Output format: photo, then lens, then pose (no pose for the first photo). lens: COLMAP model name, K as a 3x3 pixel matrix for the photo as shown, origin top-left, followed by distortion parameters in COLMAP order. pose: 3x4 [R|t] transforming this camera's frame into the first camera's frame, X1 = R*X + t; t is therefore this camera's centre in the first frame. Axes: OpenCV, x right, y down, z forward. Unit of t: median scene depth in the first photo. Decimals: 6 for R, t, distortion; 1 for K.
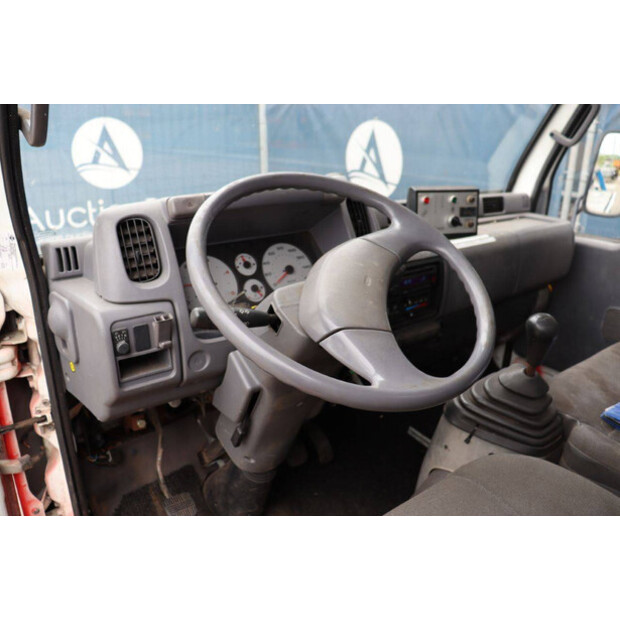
lens RADIAL K [[505.8, 0, 311.7], [0, 505.8, 315.5], [0, 0, 1]] dist [-0.169509, 0.143710]
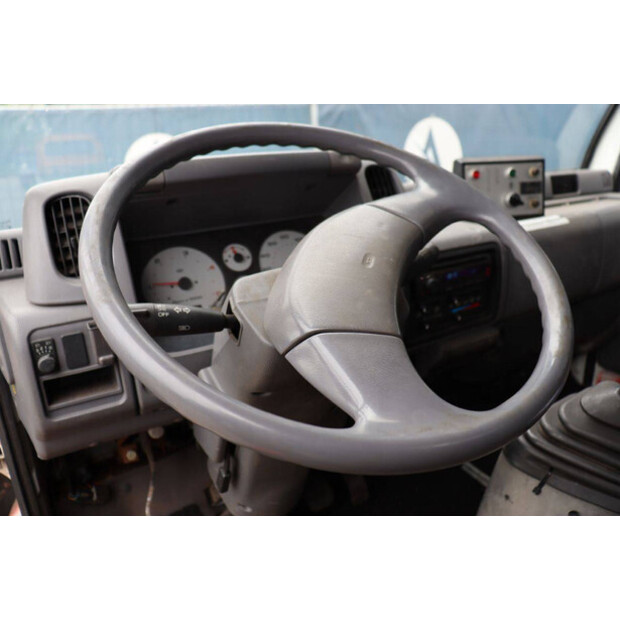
lens RADIAL K [[508.3, 0, 310.0], [0, 508.3, 310.0], [0, 0, 1]] dist [-0.172094, 0.140835]
pose [[0.990389, -0.024162, -0.136185, 0.094079], [0.018663, 0.998964, -0.041511, 0.016860], [0.137047, 0.038570, 0.989813, 0.254558]]
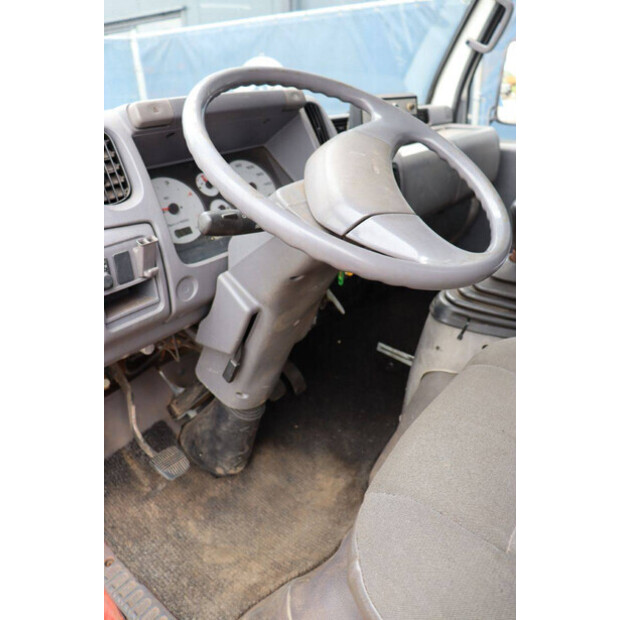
lens RADIAL K [[508.3, 0, 310.0], [0, 508.3, 310.0], [0, 0, 1]] dist [-0.172094, 0.140835]
pose [[0.970378, -0.146658, 0.191983, -0.169475], [0.130152, 0.986835, 0.096004, 0.063337], [-0.203535, -0.068173, 0.976691, 0.073946]]
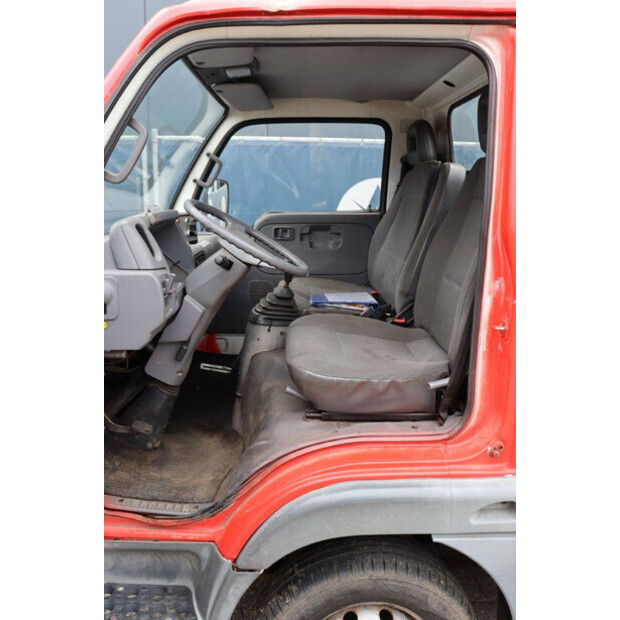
lens RADIAL K [[578.5, 0, 310.0], [0, 578.5, 310.0], [0, 0, 1]] dist [-0.095960, 0.008575]
pose [[0.588930, -0.174177, 0.789192, -1.400350], [0.284594, 0.958648, -0.000800, 0.228041], [-0.756418, 0.225070, 0.614146, -0.554295]]
